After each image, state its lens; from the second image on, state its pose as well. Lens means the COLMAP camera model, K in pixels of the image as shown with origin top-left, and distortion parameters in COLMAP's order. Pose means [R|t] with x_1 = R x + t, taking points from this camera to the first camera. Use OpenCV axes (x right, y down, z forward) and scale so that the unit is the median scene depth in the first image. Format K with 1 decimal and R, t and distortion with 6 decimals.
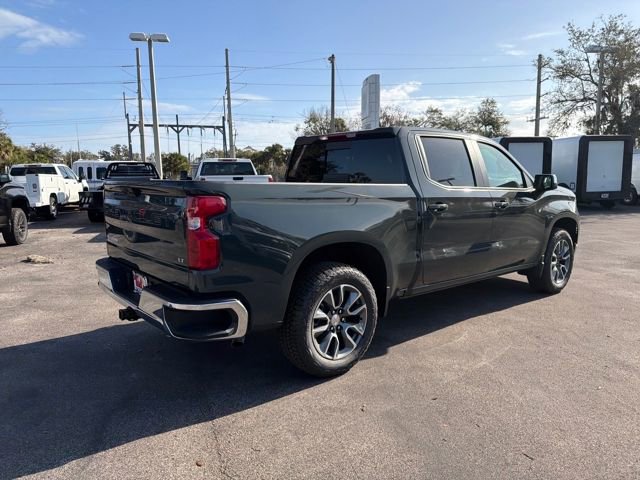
lens RADIAL K [[454.7, 0, 321.7], [0, 454.7, 236.7], [0, 0, 1]] dist [0.037509, -0.043709]
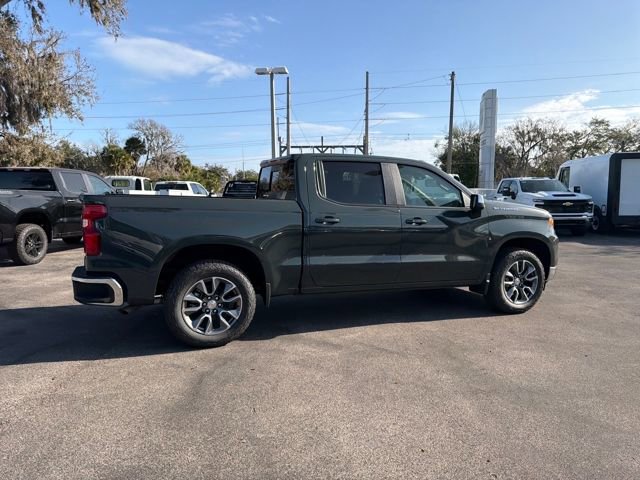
lens RADIAL K [[454.7, 0, 322.1], [0, 454.7, 238.1], [0, 0, 1]] dist [0.037509, -0.043709]
pose [[0.947940, 0.041435, -0.315743, 0.506527], [-0.052105, 0.998318, -0.025425, 0.008196], [0.314159, 0.040553, 0.948504, -0.093808]]
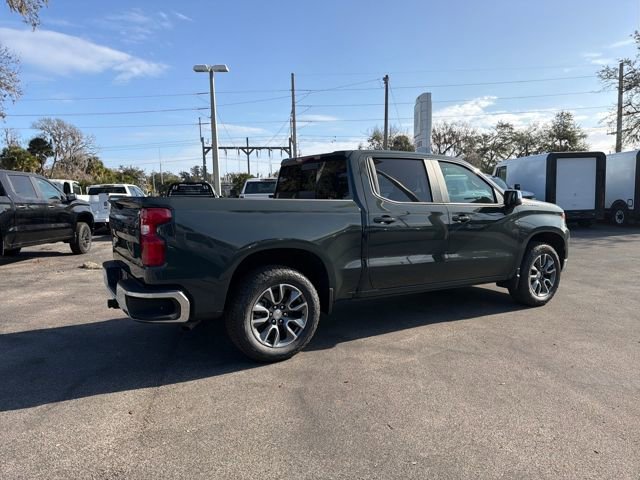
lens RADIAL K [[454.7, 0, 319.2], [0, 454.7, 238.9], [0, 0, 1]] dist [0.037509, -0.043709]
pose [[0.987922, 0.009519, -0.154658, 0.221645], [-0.014797, 0.999345, -0.033016, 0.017394], [0.154242, 0.034906, 0.987416, -0.107945]]
